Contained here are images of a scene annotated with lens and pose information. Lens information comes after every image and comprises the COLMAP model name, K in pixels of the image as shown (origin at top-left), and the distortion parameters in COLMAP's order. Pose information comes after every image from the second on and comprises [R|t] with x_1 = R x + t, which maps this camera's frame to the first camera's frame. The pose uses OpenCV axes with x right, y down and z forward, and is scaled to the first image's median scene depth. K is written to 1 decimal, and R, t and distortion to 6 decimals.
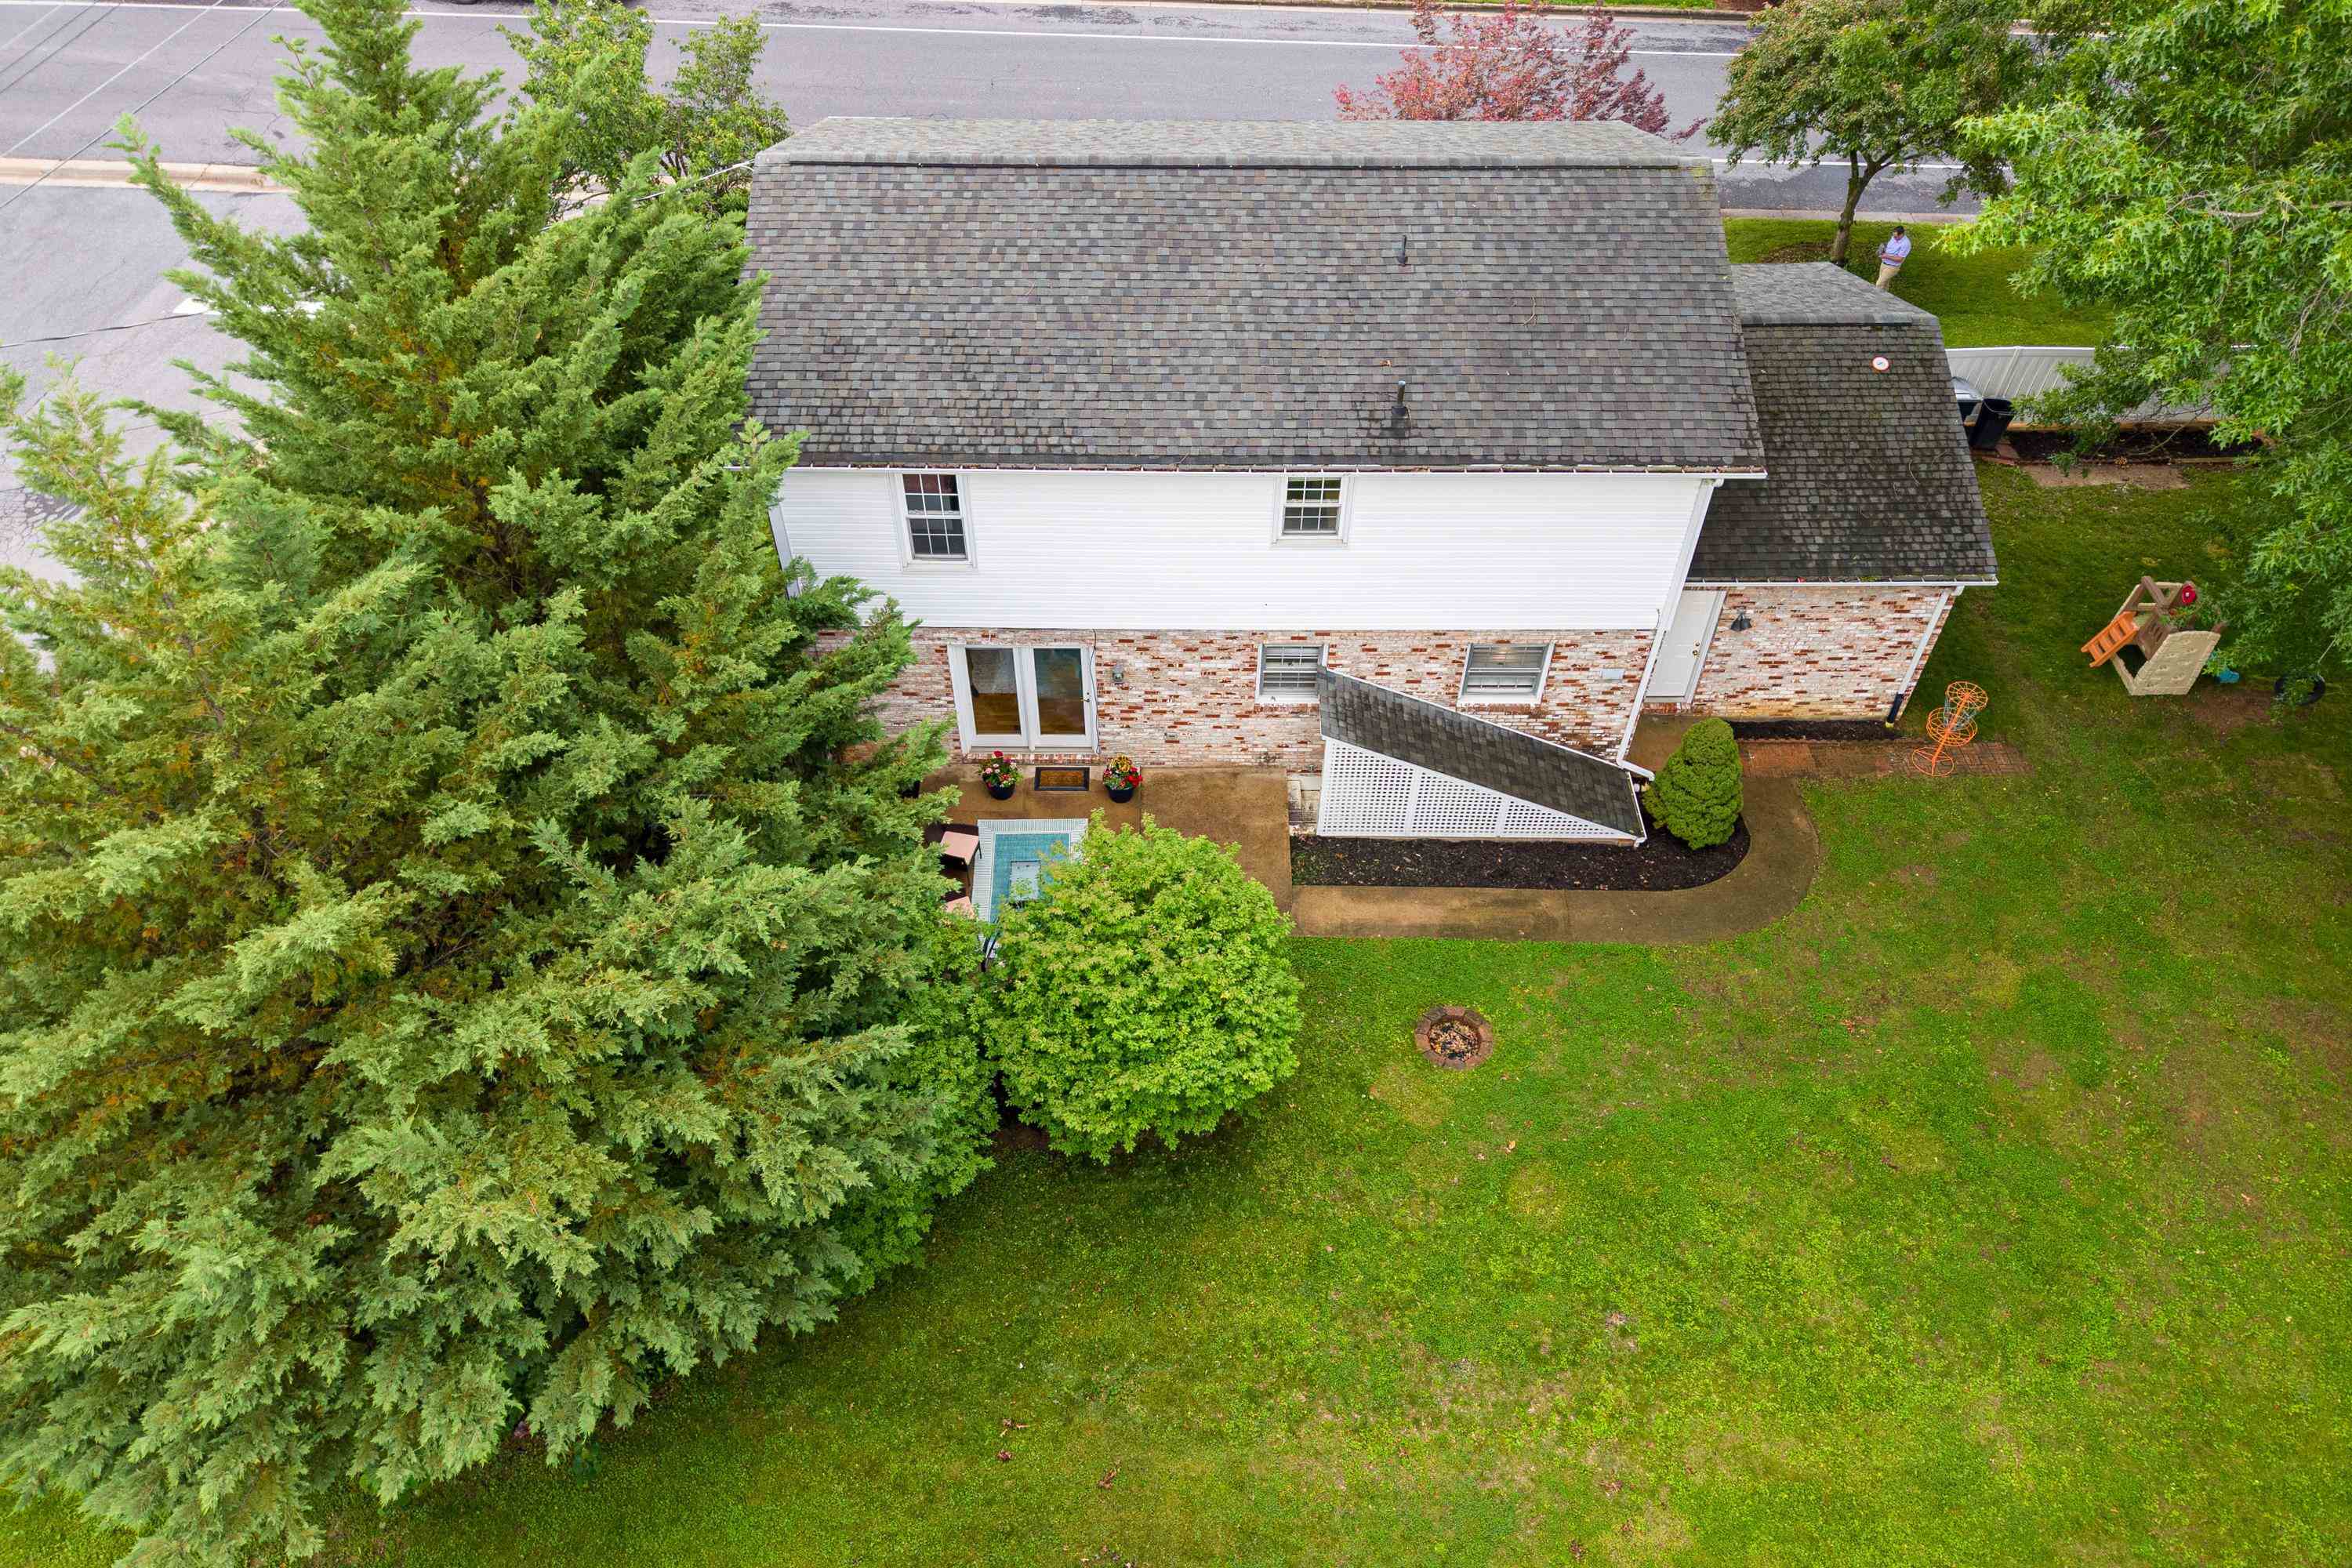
lens RADIAL K [[1584.2, 0, 1218.9], [0, 1584.2, 811.5], [0, 0, 1]] dist [0.035986, -0.042990]
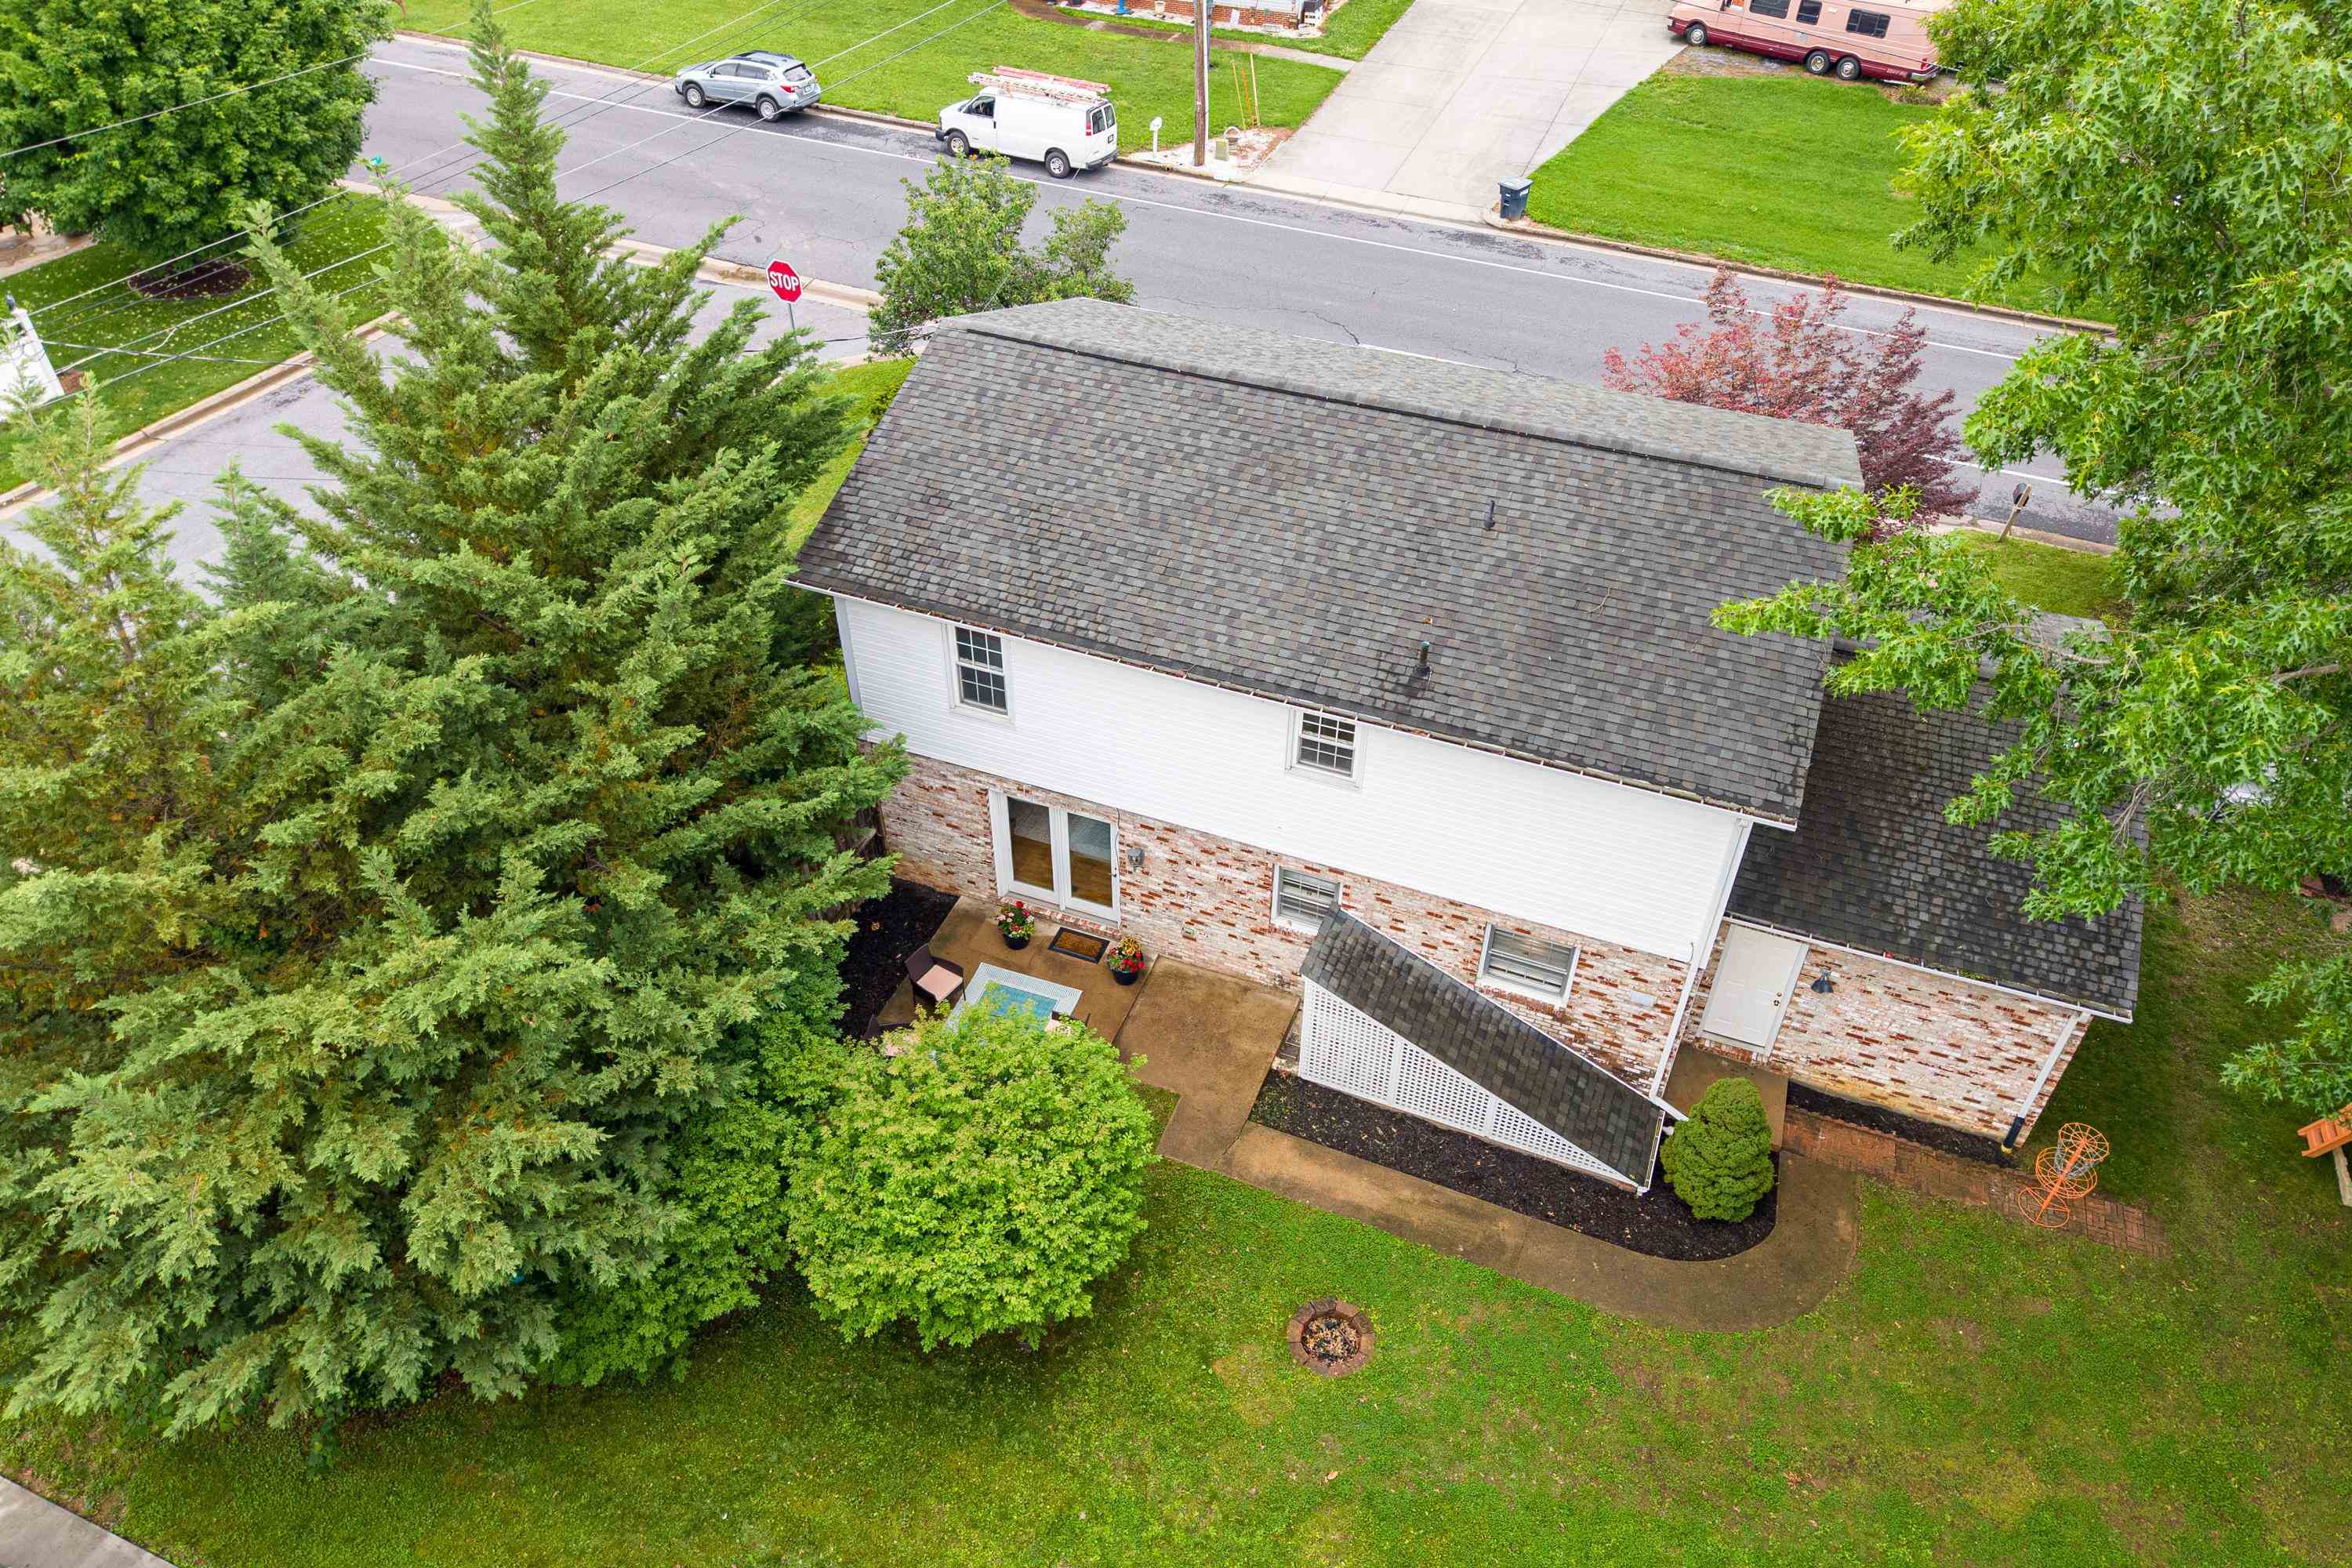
lens RADIAL K [[1584.2, 0, 1176.7], [0, 1584.2, 750.2], [0, 0, 1]] dist [0.035986, -0.042990]
pose [[0.929754, 0.234802, -0.283595, 0.237550], [-0.272232, 0.957005, -0.100153, -0.062083], [0.247886, 0.170321, 0.953700, 0.045730]]
